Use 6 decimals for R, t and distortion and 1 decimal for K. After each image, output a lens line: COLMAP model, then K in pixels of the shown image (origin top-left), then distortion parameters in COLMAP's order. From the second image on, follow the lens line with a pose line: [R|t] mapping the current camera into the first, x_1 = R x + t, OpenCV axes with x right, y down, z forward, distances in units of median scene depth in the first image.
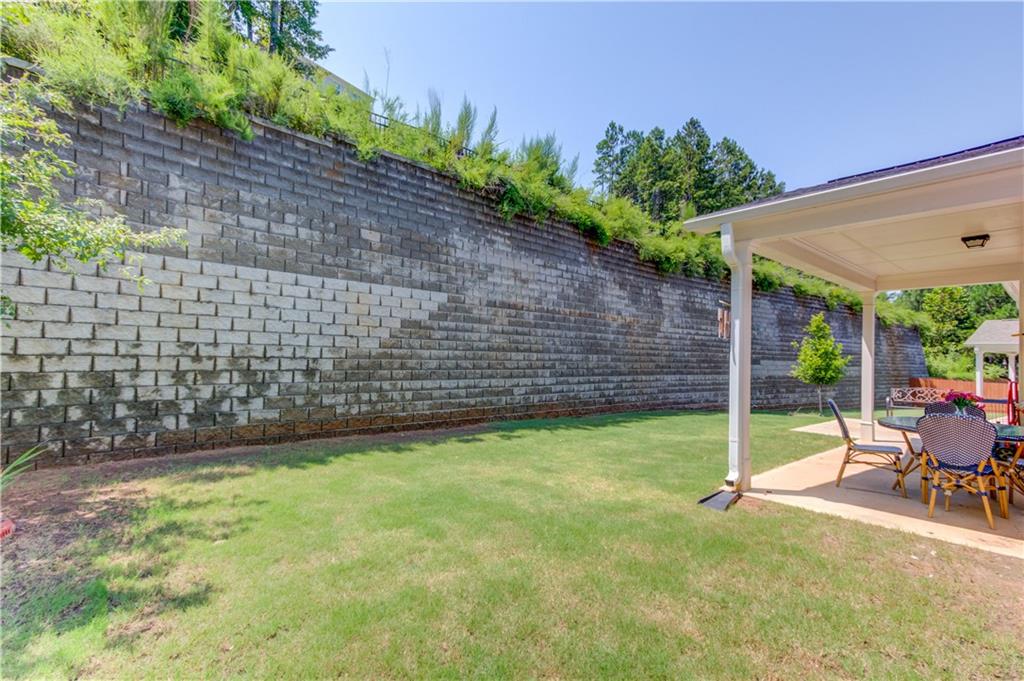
lens RADIAL K [[446.4, 0, 508.5], [0, 446.4, 340.8], [0, 0, 1]] dist [0.027074, 0.001352]
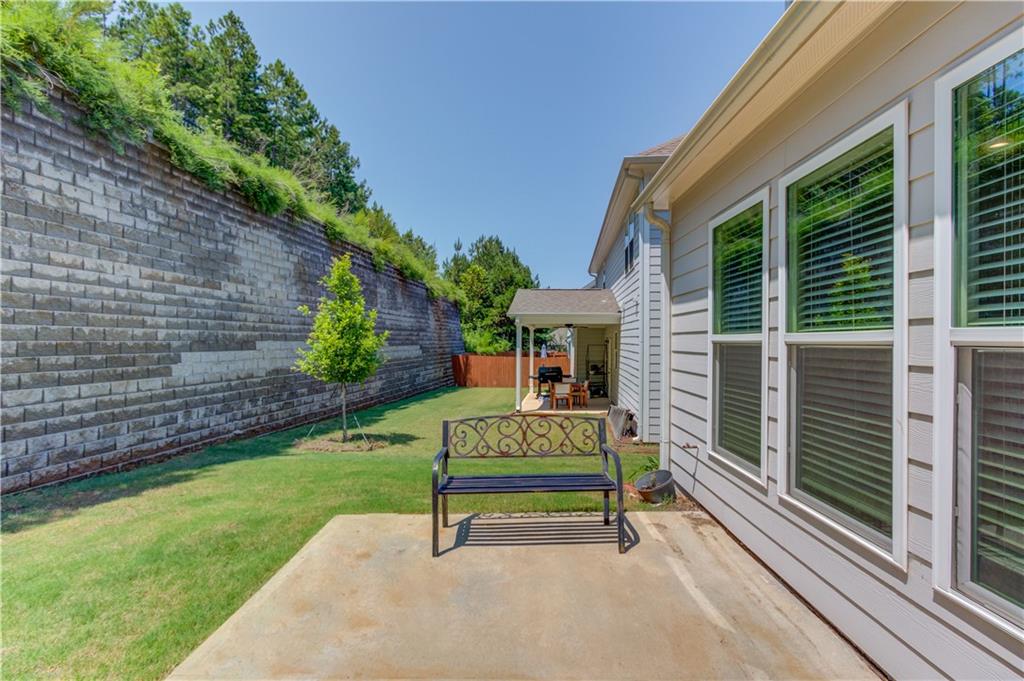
lens RADIAL K [[482.0, 0, 511.0], [0, 482.0, 341.8], [0, 0, 1]] dist [-0.009785, 0.001132]
pose [[0.658558, -0.026501, 0.752063, 0.225727], [-0.008071, 0.999074, 0.042272, 0.011568], [-0.752487, -0.033909, 0.657734, 0.272192]]
